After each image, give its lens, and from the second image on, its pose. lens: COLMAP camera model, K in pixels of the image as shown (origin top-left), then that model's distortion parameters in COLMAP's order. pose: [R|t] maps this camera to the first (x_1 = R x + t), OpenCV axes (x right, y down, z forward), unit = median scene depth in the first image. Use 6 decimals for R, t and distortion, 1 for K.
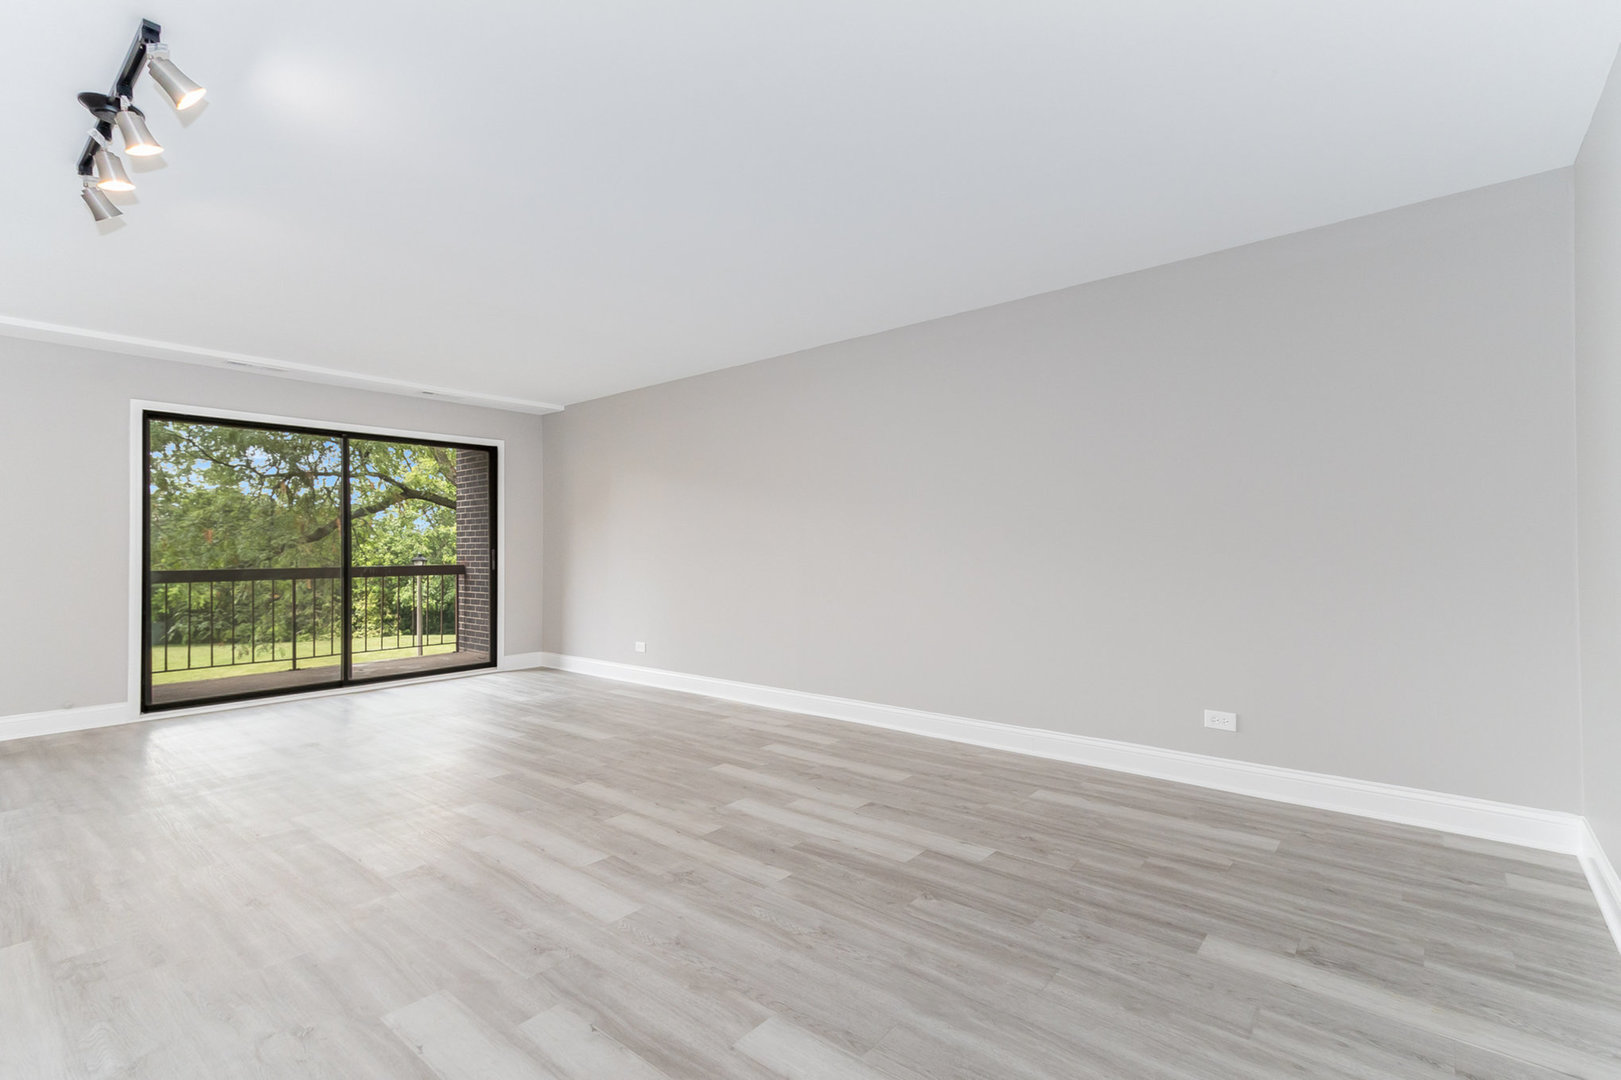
lens RADIAL K [[733.8, 0, 801.1], [0, 733.8, 543.0], [0, 0, 1]] dist [0.020666, -0.001208]
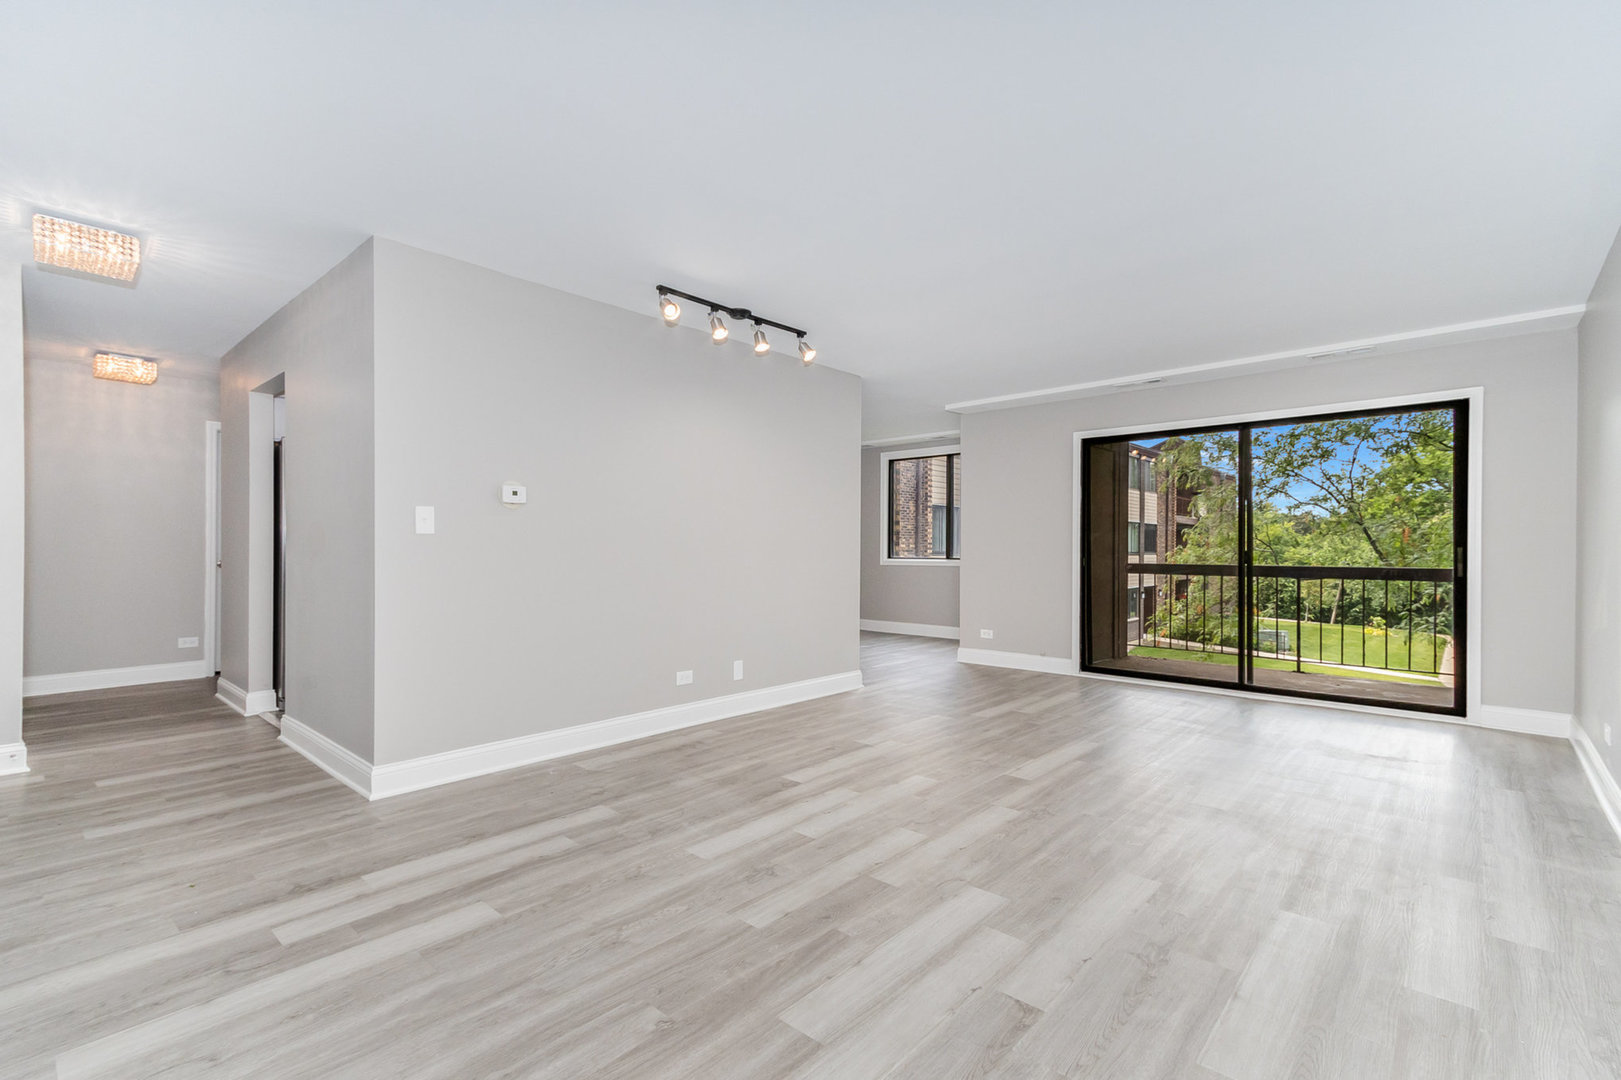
lens RADIAL K [[733.8, 0, 794.8], [0, 733.8, 546.3], [0, 0, 1]] dist [0.020666, -0.001208]
pose [[-0.042438, 0.001689, -0.999098, 0.549128], [0.005579, 0.999983, 0.001453, 0.006793], [0.999084, -0.005513, -0.042447, 0.715333]]
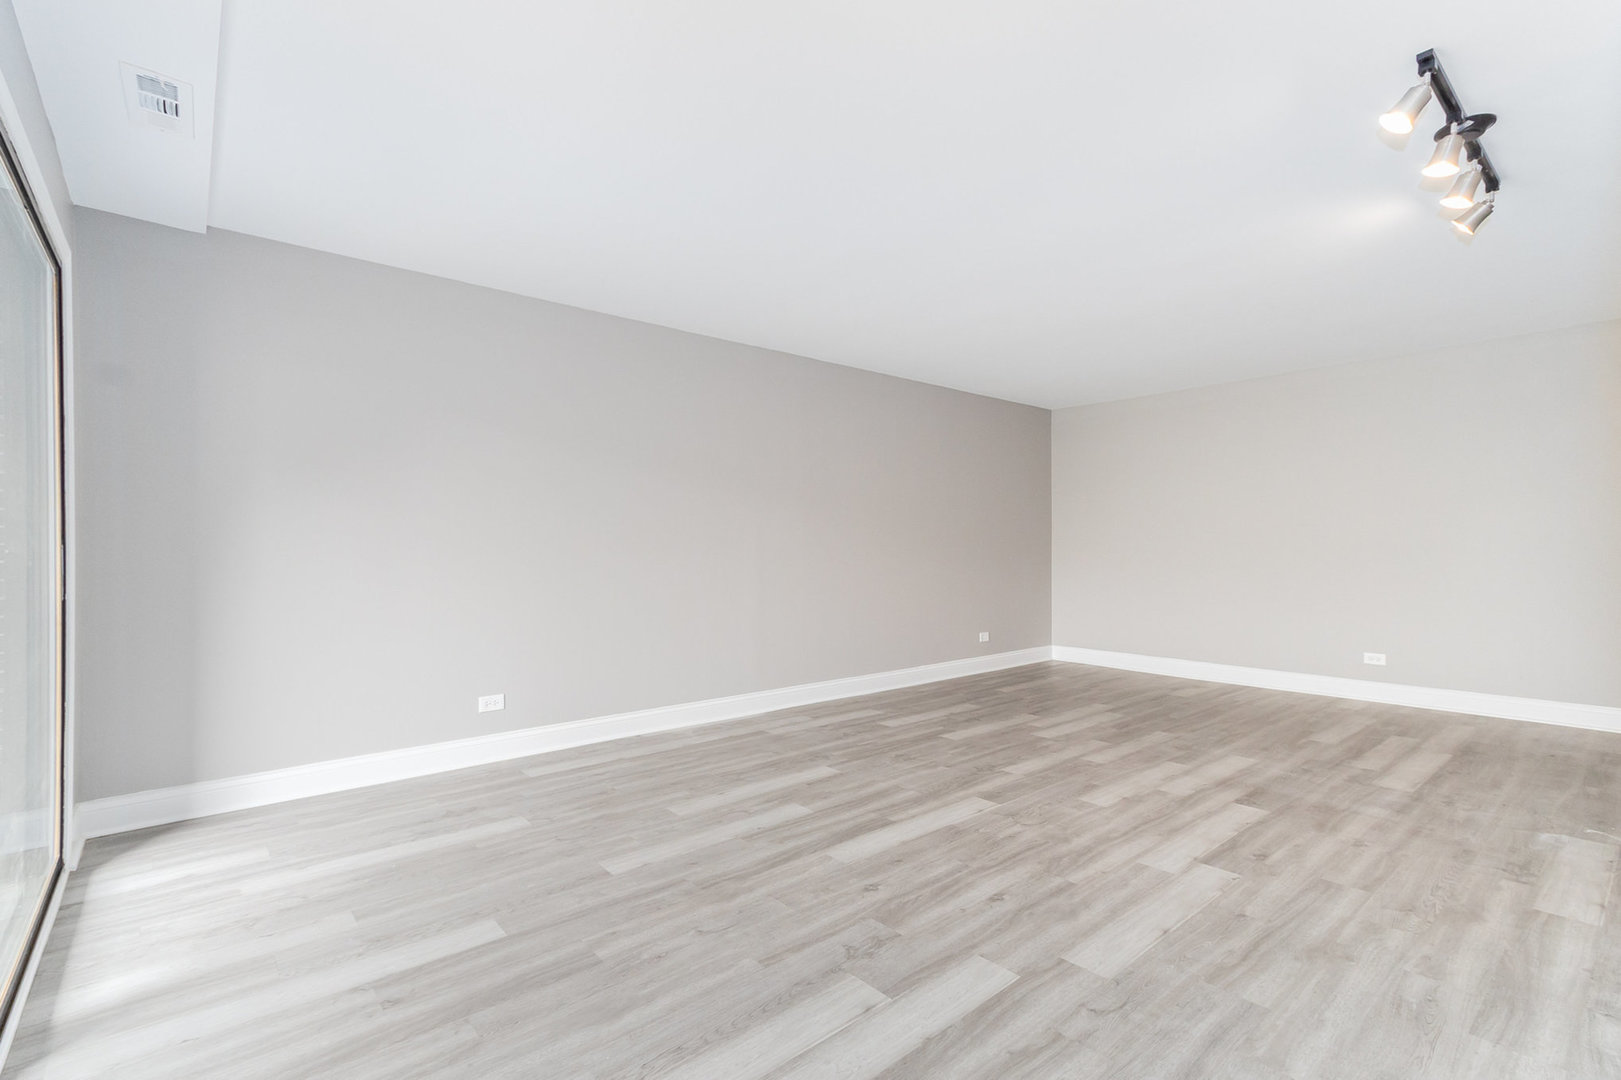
lens RADIAL K [[733.8, 0, 783.9], [0, 733.8, 551.2], [0, 0, 1]] dist [0.020666, -0.001208]
pose [[0.184685, 0.000501, 0.982798, -1.261066], [-0.007369, 0.999972, 0.000875, 0.016947], [-0.982770, -0.007404, 0.184683, 1.029995]]
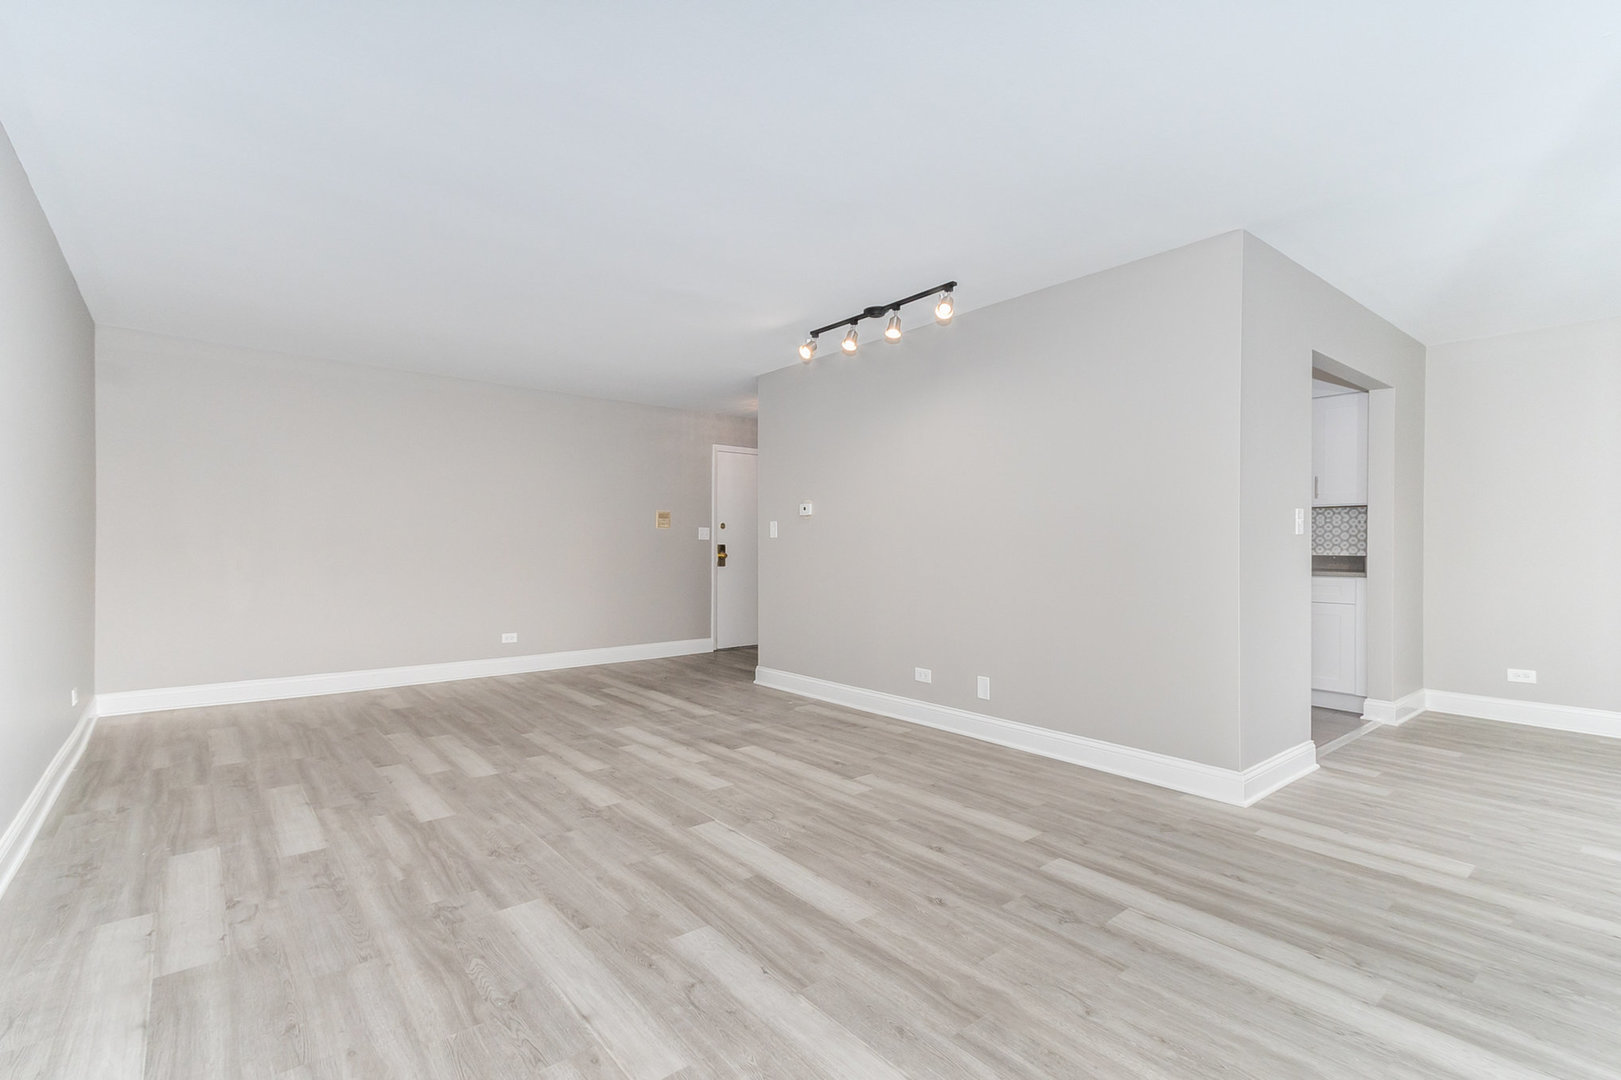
lens RADIAL K [[733.8, 0, 796.1], [0, 733.8, 553.4], [0, 0, 1]] dist [0.020666, -0.001208]
pose [[-0.981972, -0.002211, 0.189011, -0.629313], [-0.002235, 0.999997, 0.000088, 0.021047], [-0.189011, -0.000336, -0.981975, 1.682540]]
